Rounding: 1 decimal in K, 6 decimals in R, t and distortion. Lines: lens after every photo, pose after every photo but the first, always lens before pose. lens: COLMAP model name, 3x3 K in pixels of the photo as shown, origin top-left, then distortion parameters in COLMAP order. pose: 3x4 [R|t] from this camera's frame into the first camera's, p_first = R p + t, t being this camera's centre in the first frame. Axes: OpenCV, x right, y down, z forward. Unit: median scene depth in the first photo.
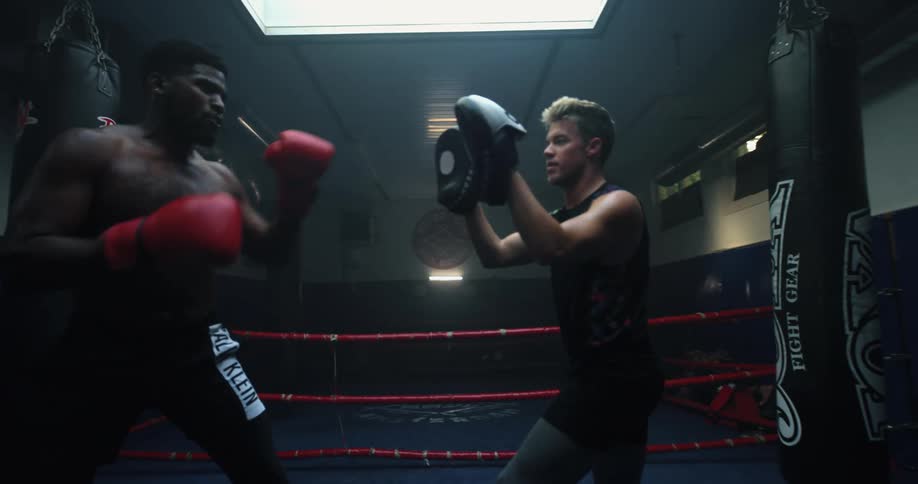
lens RADIAL K [[499.6, 0, 455.7], [0, 499.6, 258.8], [0, 0, 1]] dist [-0.001797, -0.000988]
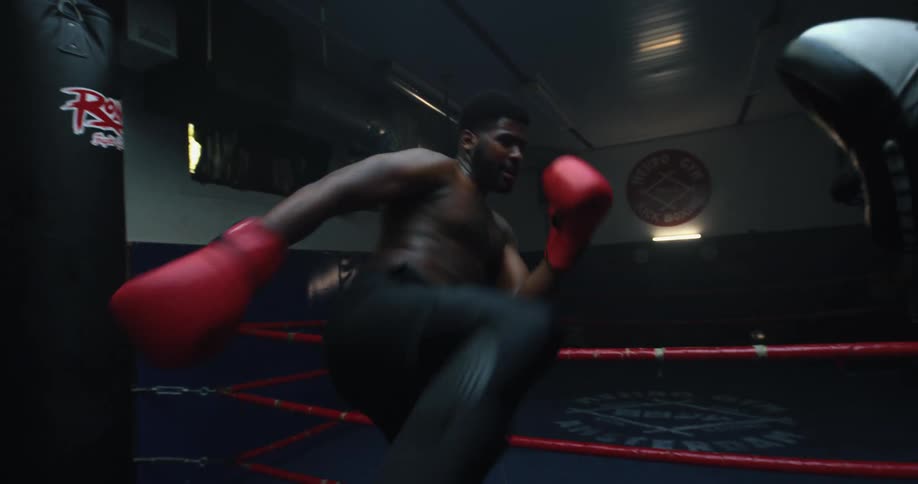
lens RADIAL K [[499.6, 0, 455.7], [0, 499.6, 258.8], [0, 0, 1]] dist [-0.001797, -0.000988]
pose [[0.895039, -0.054838, -0.442603, 0.041163], [0.092679, 0.993617, 0.064309, -0.025216], [0.436252, -0.098579, 0.894409, 0.352353]]
